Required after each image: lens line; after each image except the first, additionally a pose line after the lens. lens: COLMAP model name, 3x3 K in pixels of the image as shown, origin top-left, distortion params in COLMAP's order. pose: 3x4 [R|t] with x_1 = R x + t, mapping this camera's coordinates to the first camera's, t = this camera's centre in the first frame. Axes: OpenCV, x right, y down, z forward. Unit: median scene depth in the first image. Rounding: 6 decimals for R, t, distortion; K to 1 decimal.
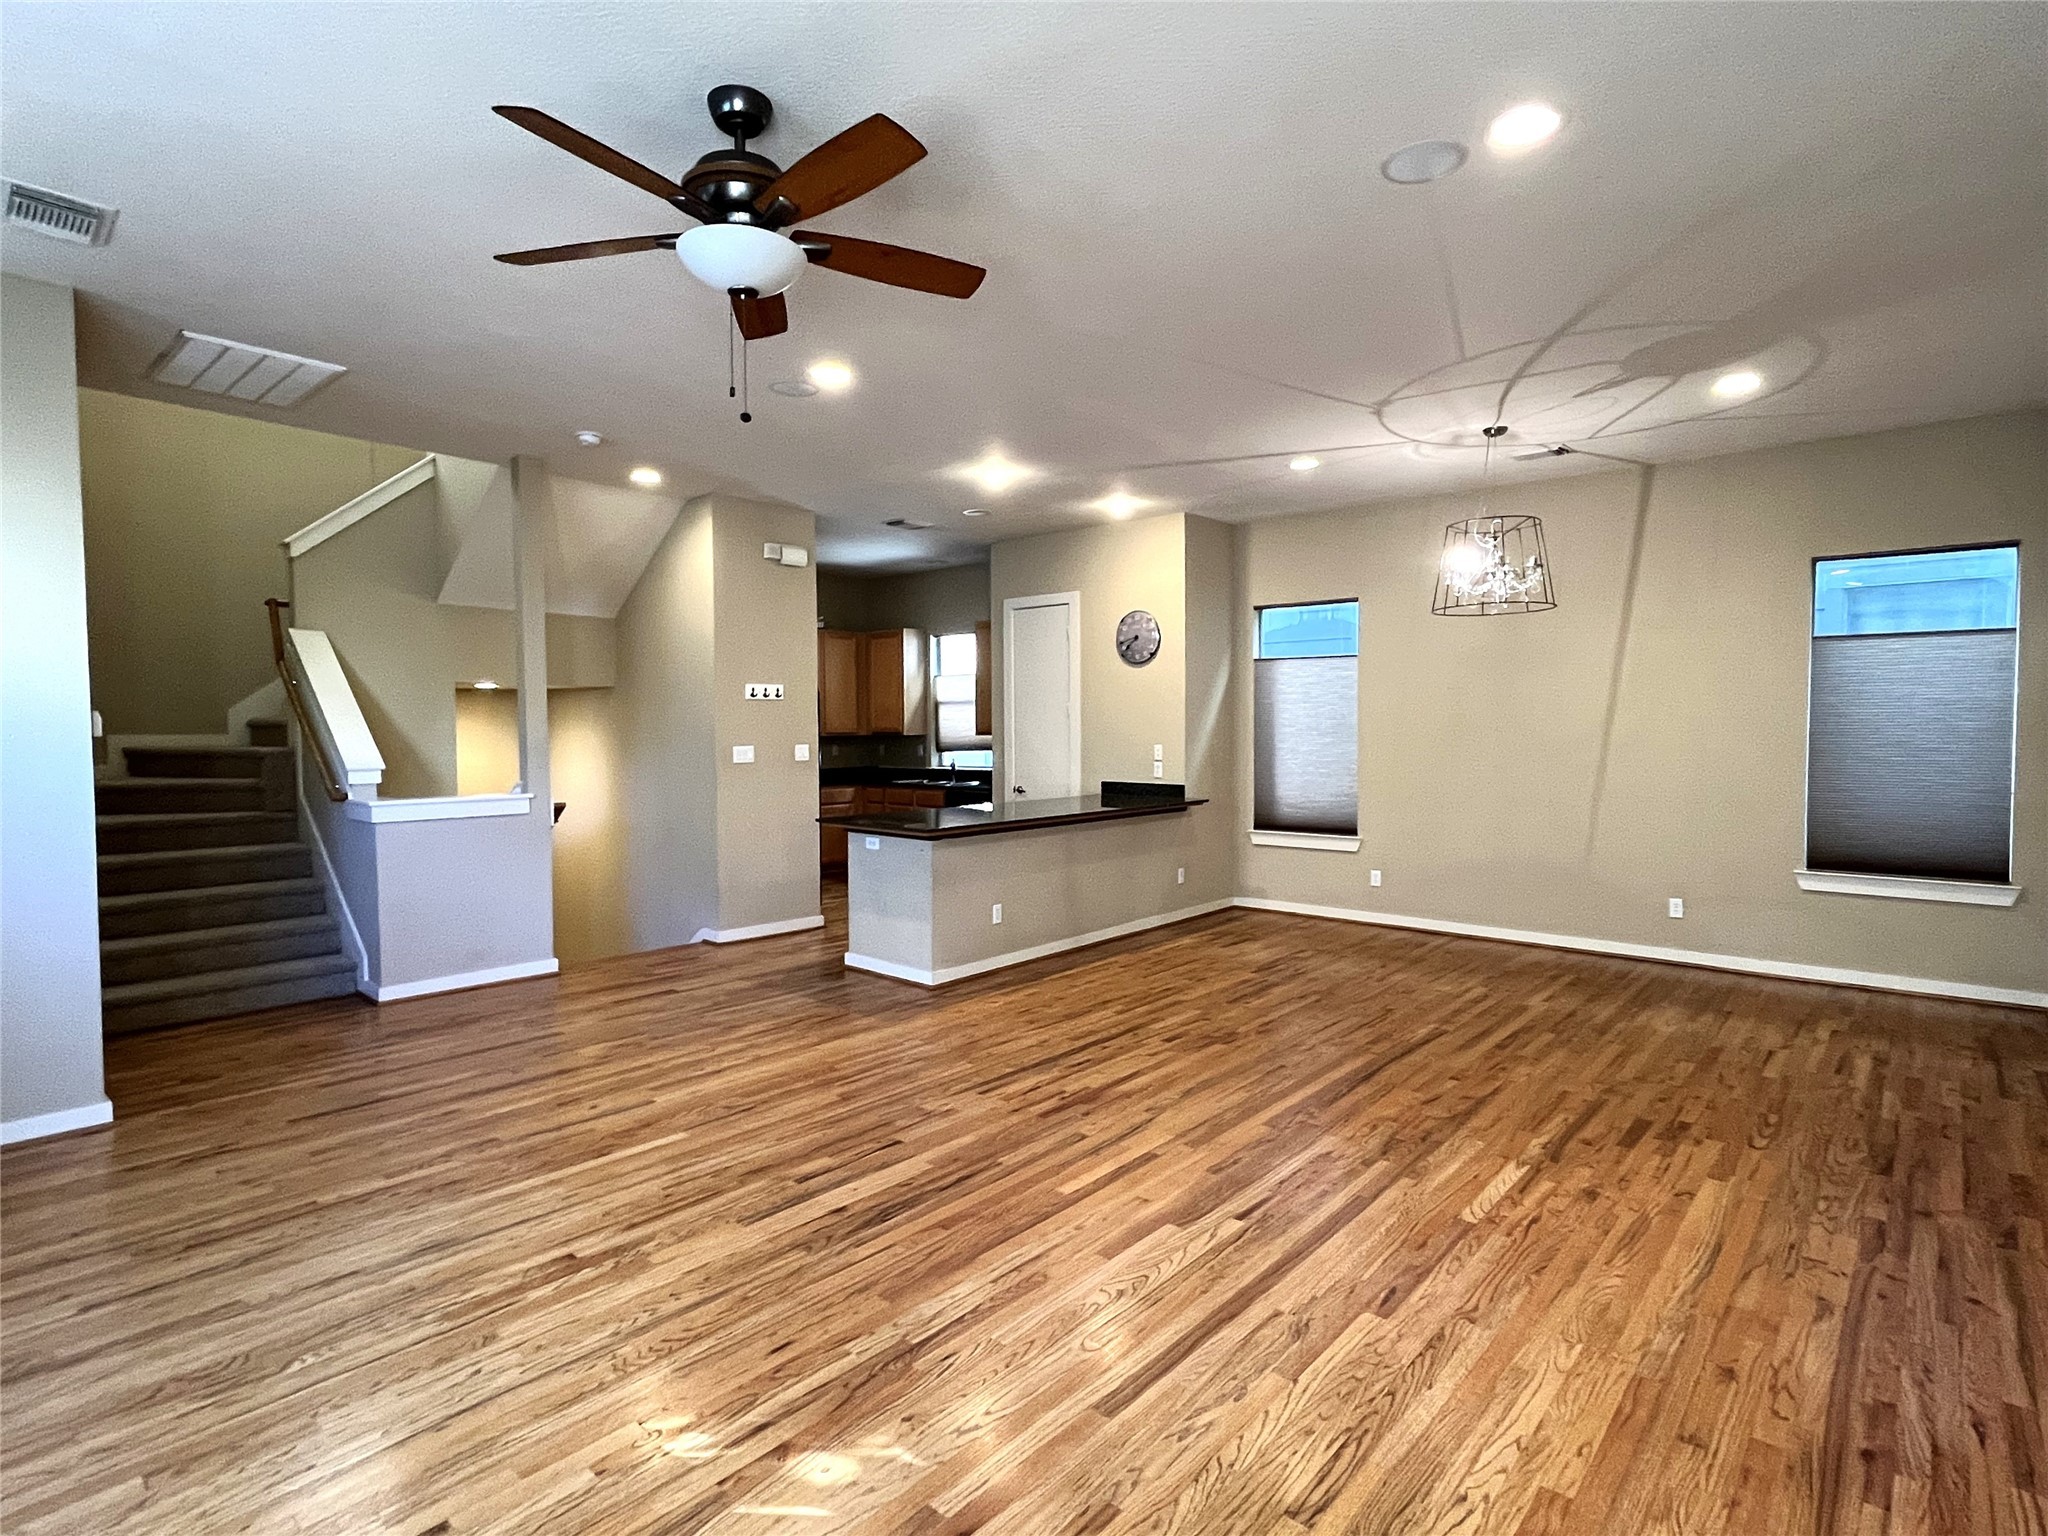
lens RADIAL K [[1044.4, 0, 1019.9], [0, 1044.4, 767.2], [0, 0, 1]] dist [-0.000926, -0.000863]
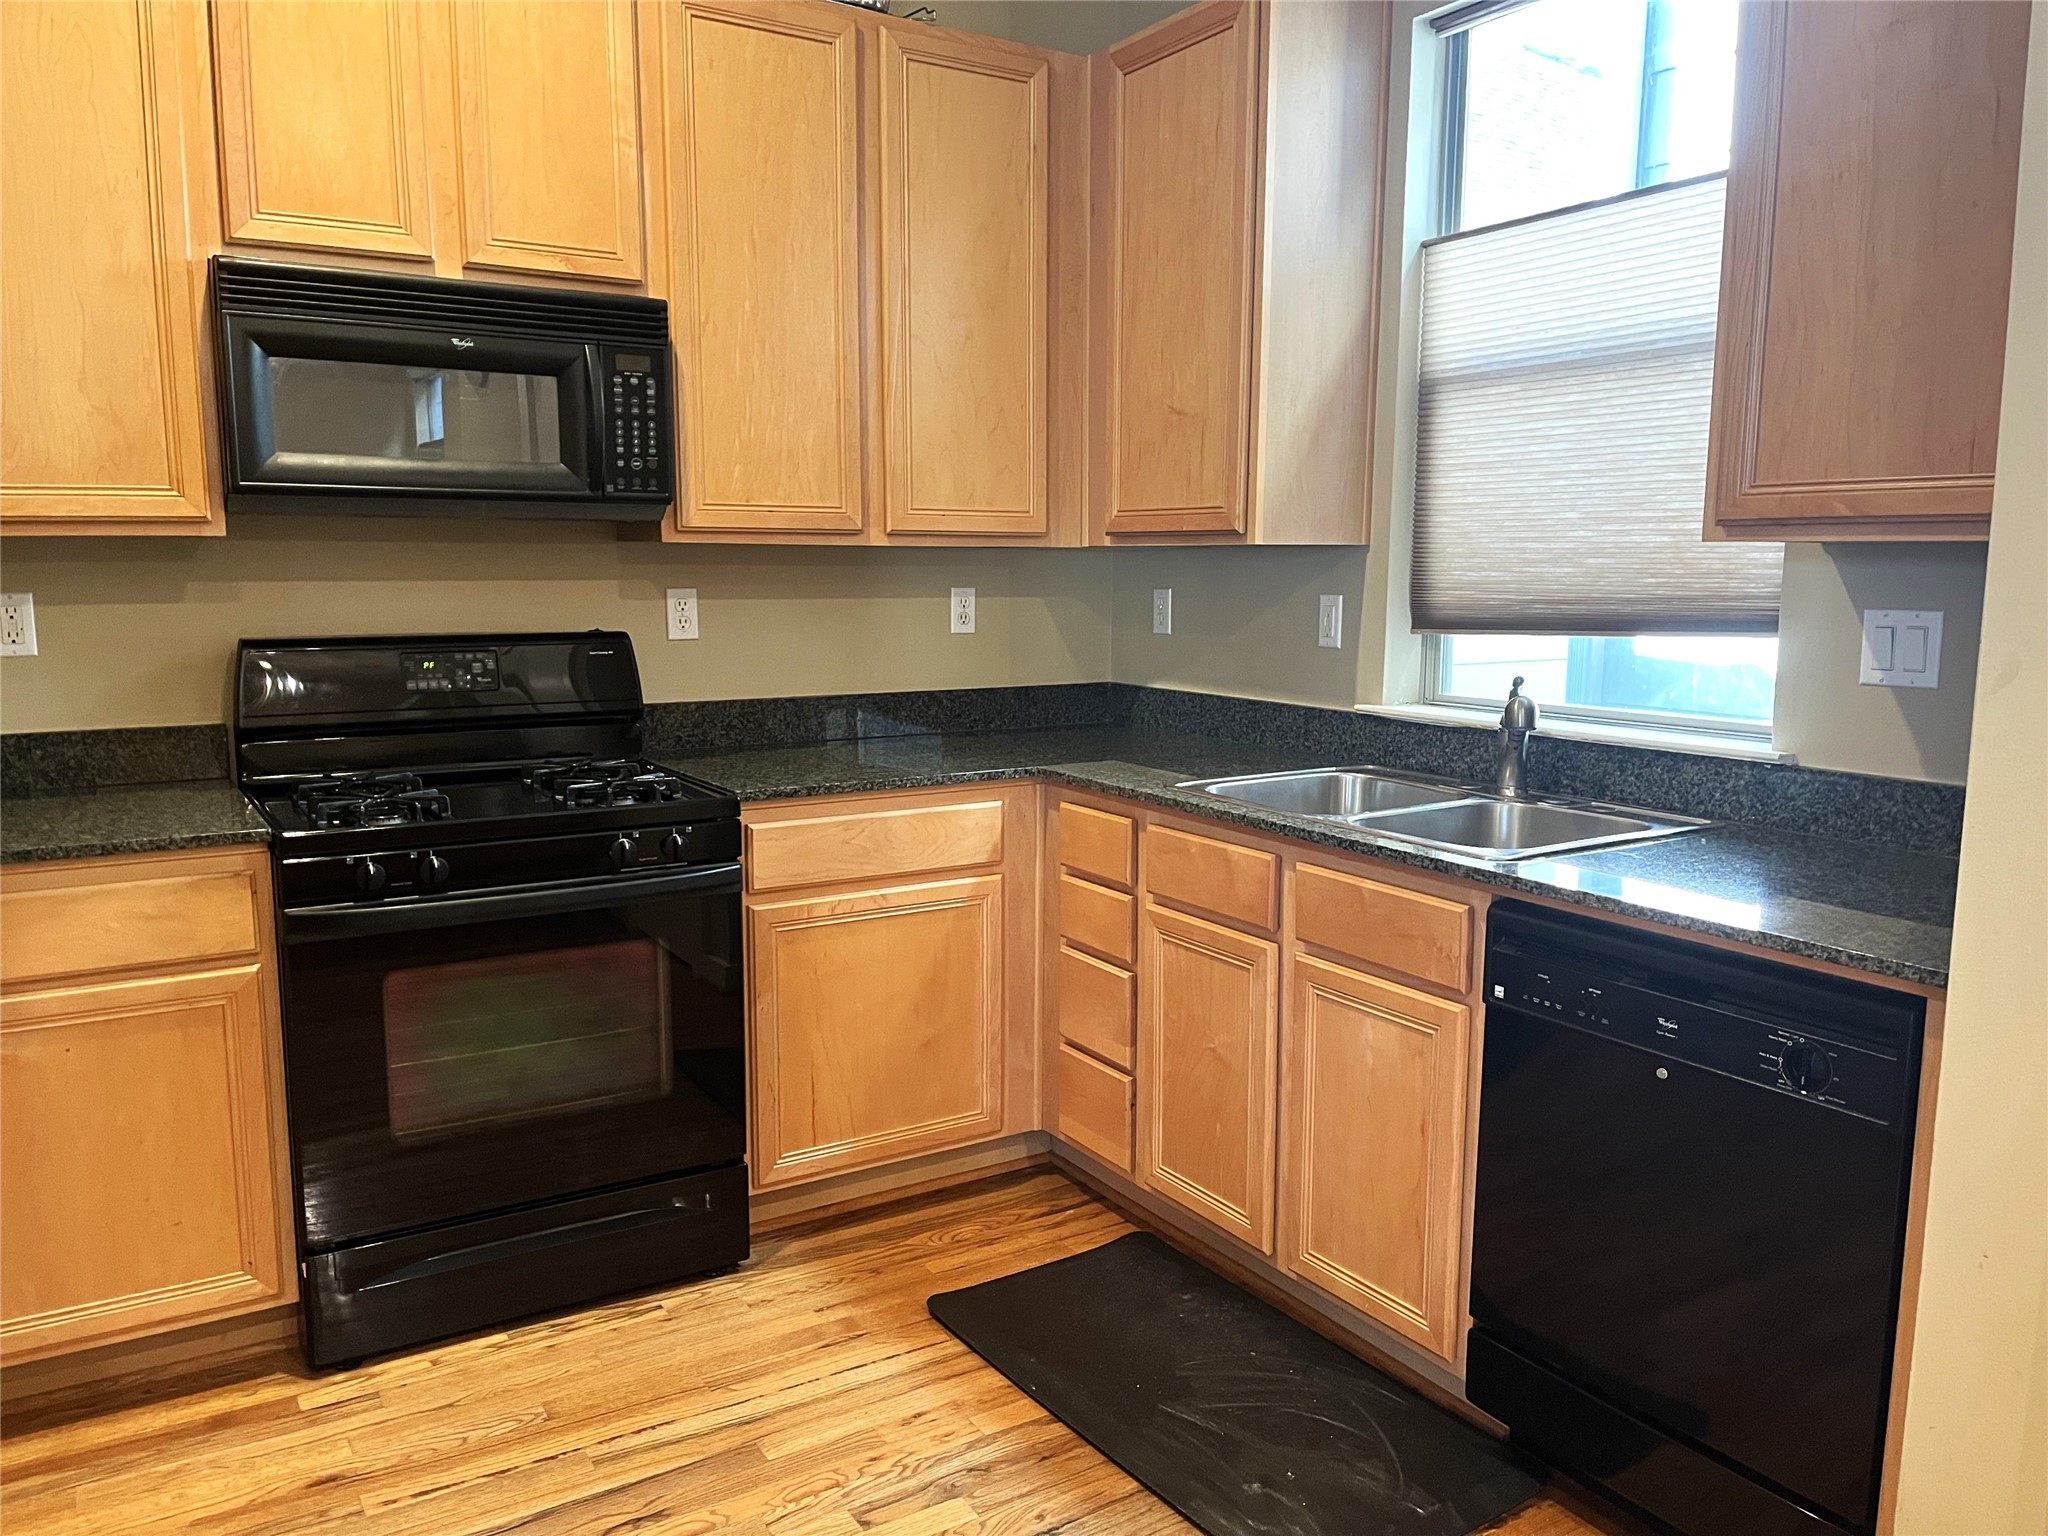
lens RADIAL K [[1539.9, 0, 1048.2], [0, 1539.9, 777.3], [0, 0, 1]] dist [0.068419, -0.109666]
pose [[0.961373, 0.052085, -0.270275, -0.123497], [-0.022744, 0.993607, 0.110578, -0.034394], [0.274307, -0.100160, 0.956412, 1.304367]]
